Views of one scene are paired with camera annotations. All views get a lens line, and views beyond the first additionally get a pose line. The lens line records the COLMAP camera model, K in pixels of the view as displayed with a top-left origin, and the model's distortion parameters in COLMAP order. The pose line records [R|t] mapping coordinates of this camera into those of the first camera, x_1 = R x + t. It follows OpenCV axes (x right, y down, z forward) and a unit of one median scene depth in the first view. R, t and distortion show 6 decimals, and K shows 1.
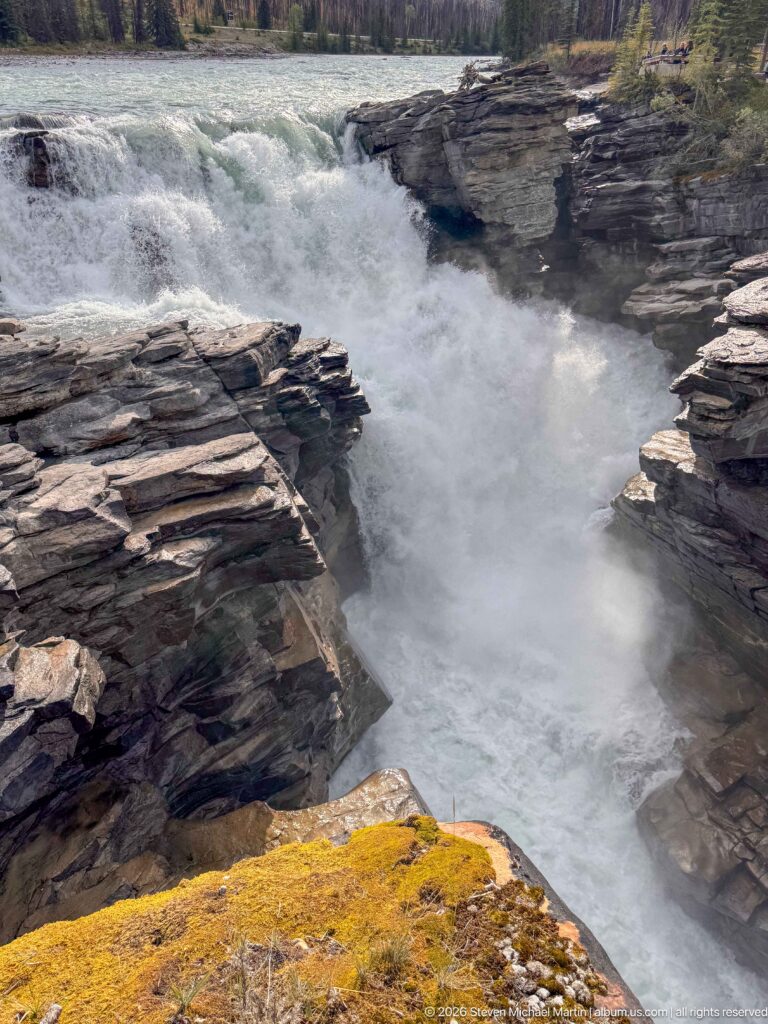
lens RADIAL K [[775.9, 0, 381.3], [0, 775.9, 510.0], [0, 0, 1]] dist [0.022172, -0.006913]
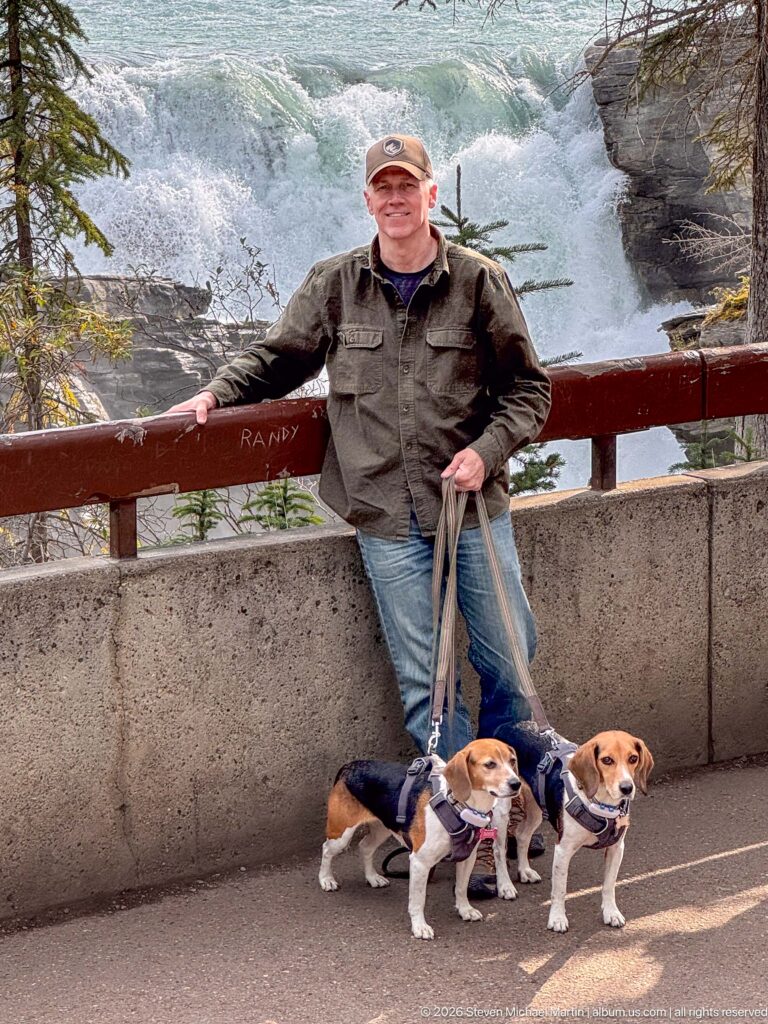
lens RADIAL K [[3236.0, 0, 380.1], [0, 3236.0, 513.8], [0, 0, 1]] dist [-0.080552, 0.000000]
pose [[0.928241, 0.044283, -0.369334, 1.122521], [-0.164633, 0.939256, -0.301153, 0.816999], [0.333563, 0.340348, 0.879147, -1.523734]]
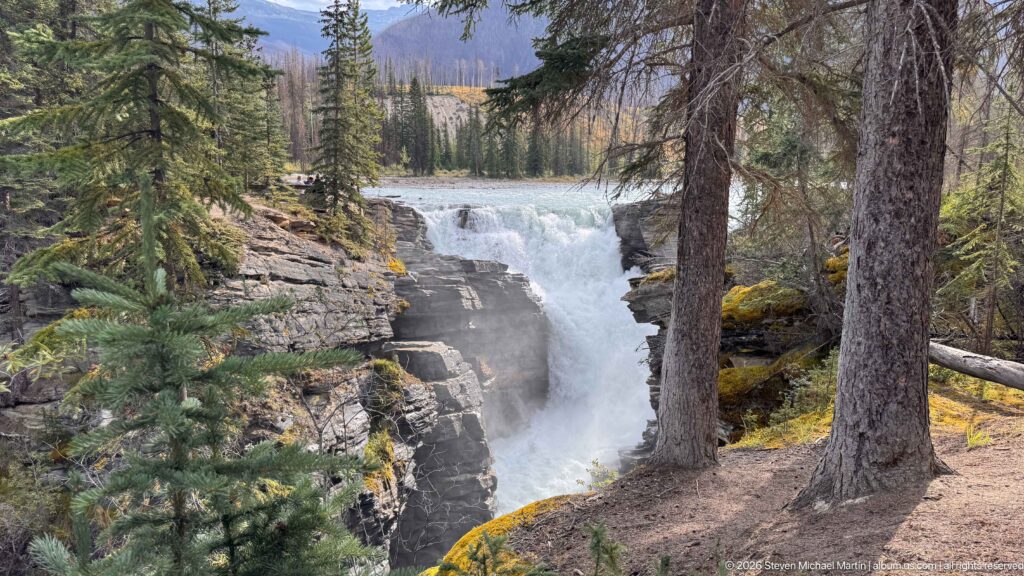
lens RADIAL K [[709.4, 0, 514.1], [0, 709.4, 293.2], [0, 0, 1]] dist [0.068497, 0.000578]
pose [[0.896851, 0.077119, -0.435558, 0.981038], [-0.229648, 0.922757, -0.309485, 0.615885], [0.378048, 0.377587, 0.845286, -1.096508]]
